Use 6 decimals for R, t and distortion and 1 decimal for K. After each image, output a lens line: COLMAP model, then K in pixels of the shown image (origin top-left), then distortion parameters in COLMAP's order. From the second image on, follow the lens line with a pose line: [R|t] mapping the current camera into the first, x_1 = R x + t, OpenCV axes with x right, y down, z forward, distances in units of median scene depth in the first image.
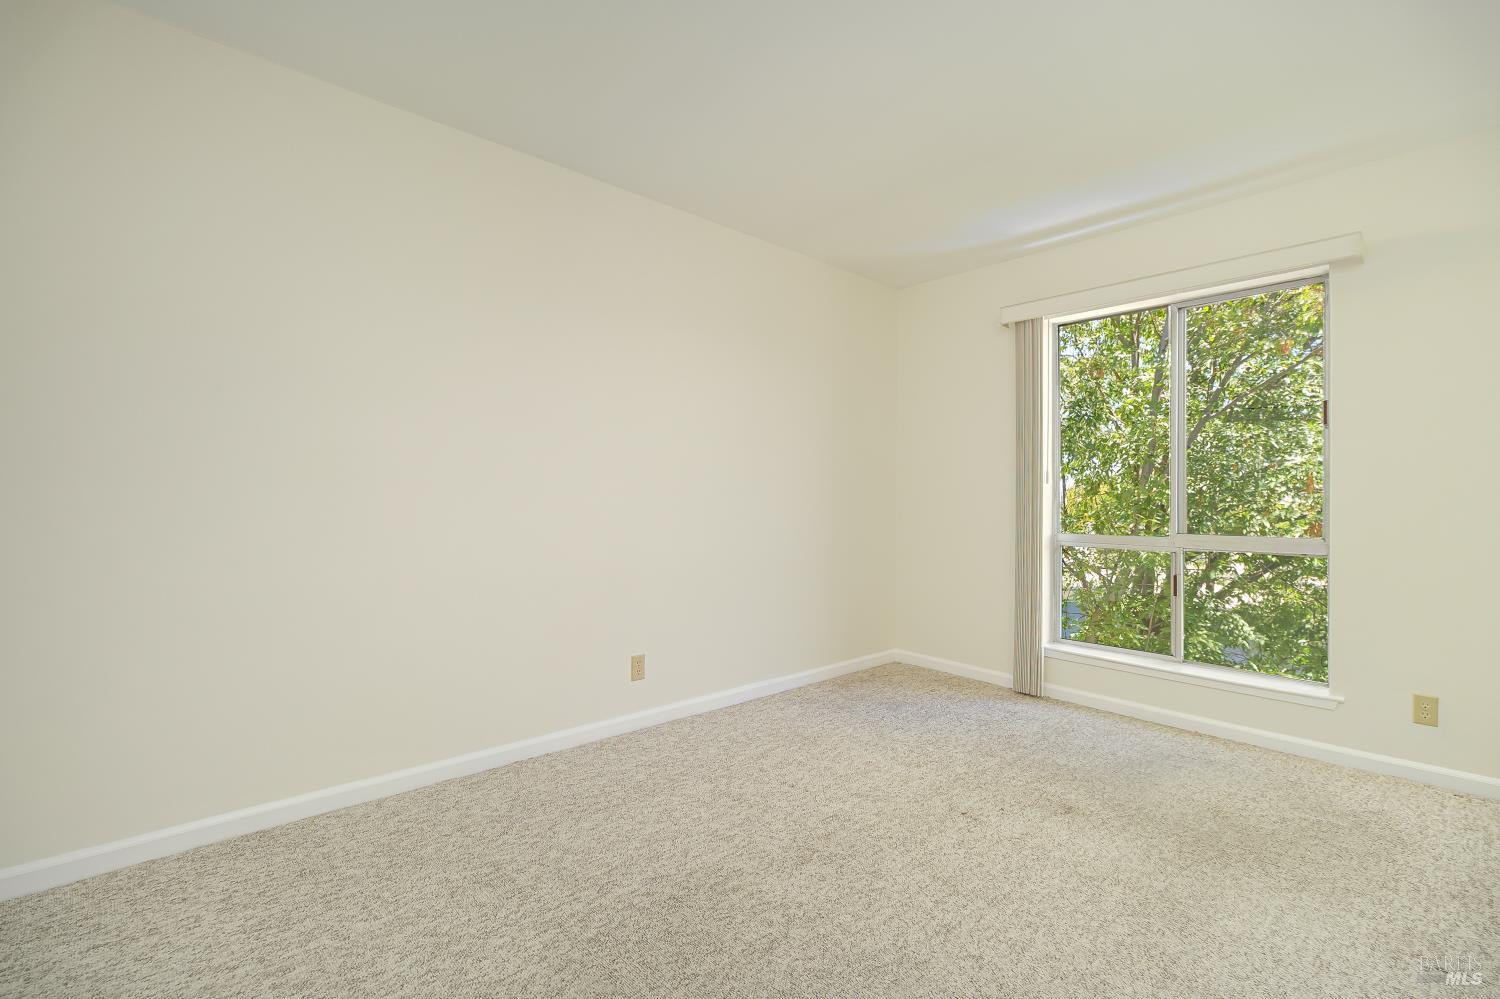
lens RADIAL K [[664.2, 0, 753.6], [0, 664.2, 492.1], [0, 0, 1]] dist [-0.000978, -0.000196]
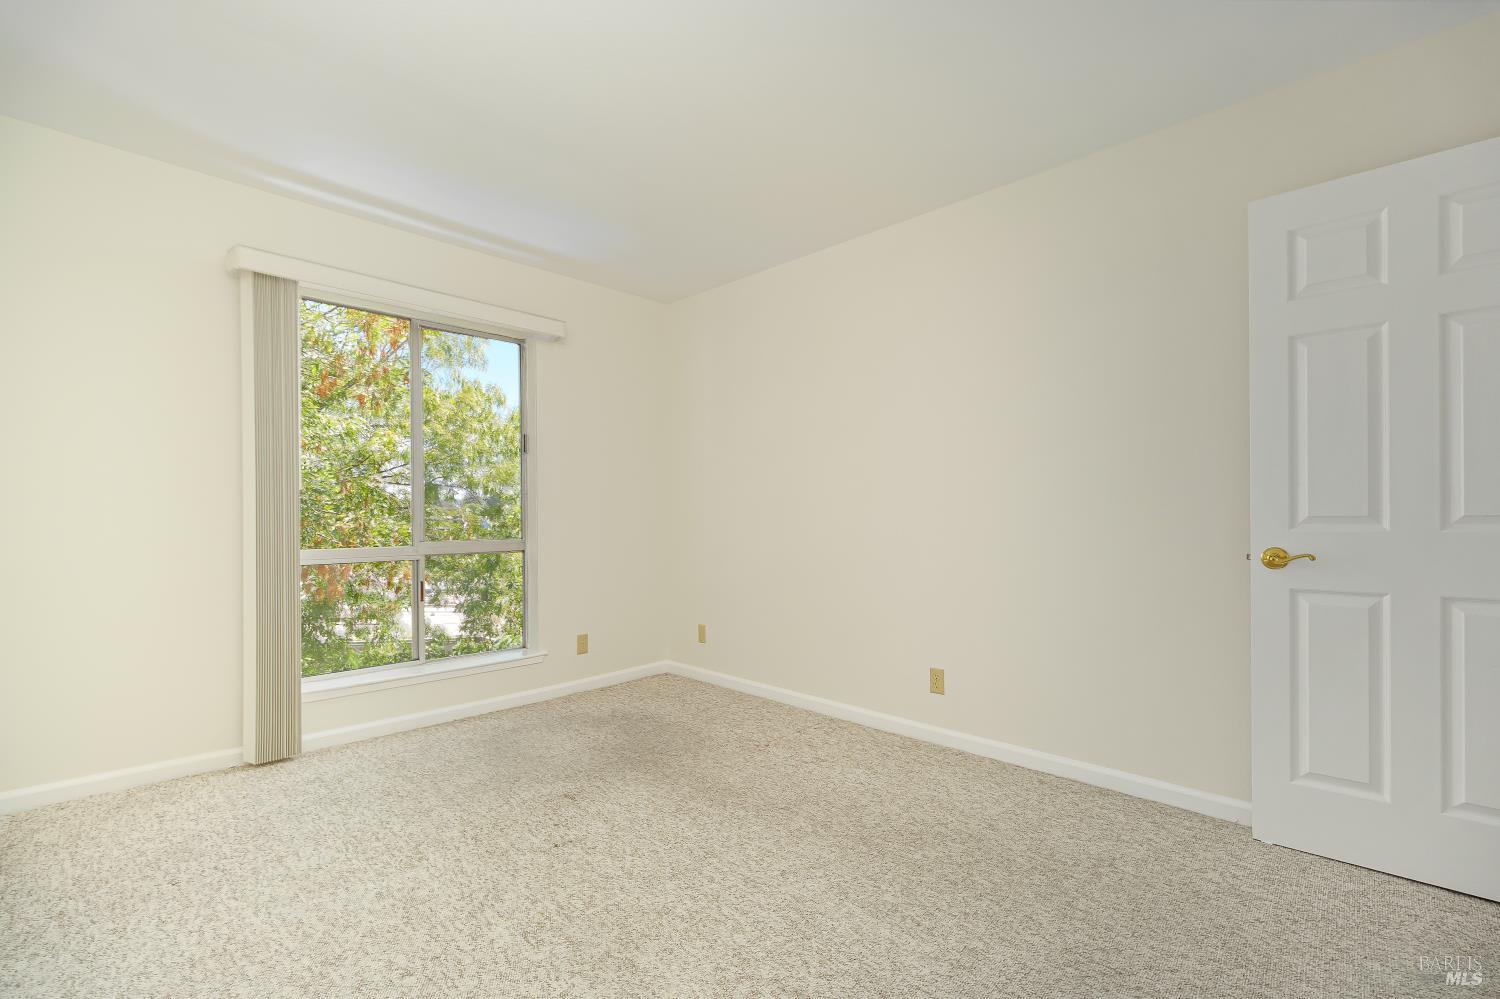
lens RADIAL K [[653.6, 0, 749.1], [0, 653.6, 522.4], [0, 0, 1]] dist [0.001001, 0.000125]
pose [[-0.060445, -0.017756, 0.998014, -0.547175], [-0.008113, 0.999817, 0.017297, 0.009744], [-0.998139, -0.007051, -0.060578, 0.706862]]
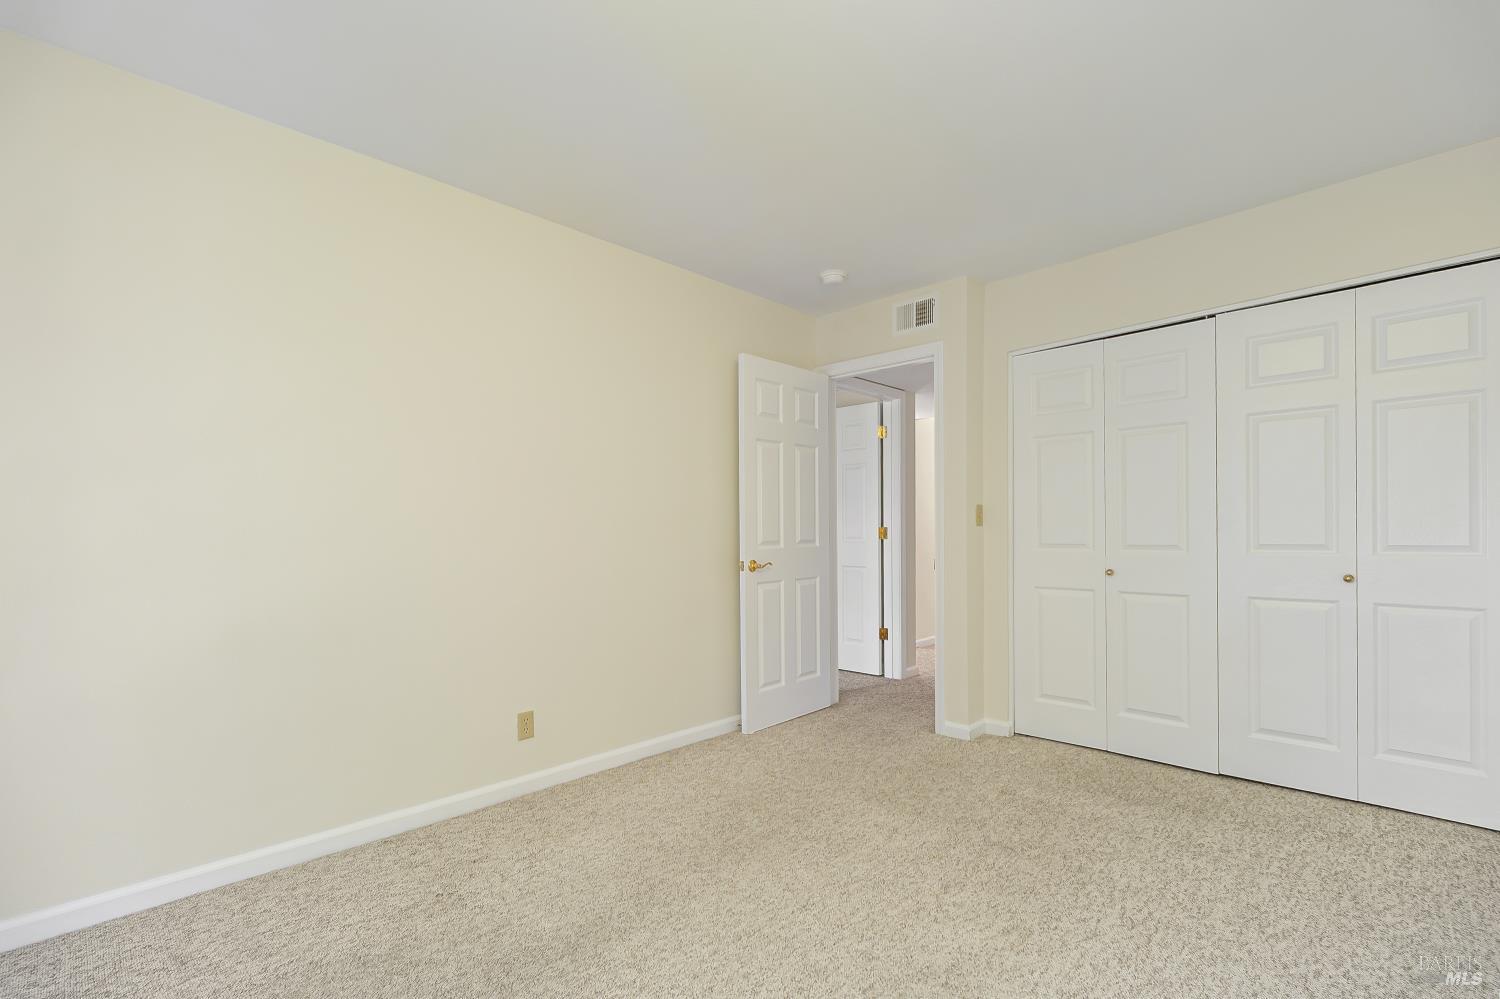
lens RADIAL K [[674.2, 0, 751.0], [0, 674.2, 540.3], [0, 0, 1]] dist [-0.001833, -0.000208]
pose [[-0.998329, 0.003237, -0.057691, 0.296961], [0.003042, 0.999989, 0.003469, 0.003536], [0.057701, 0.003288, -0.998328, 1.433085]]
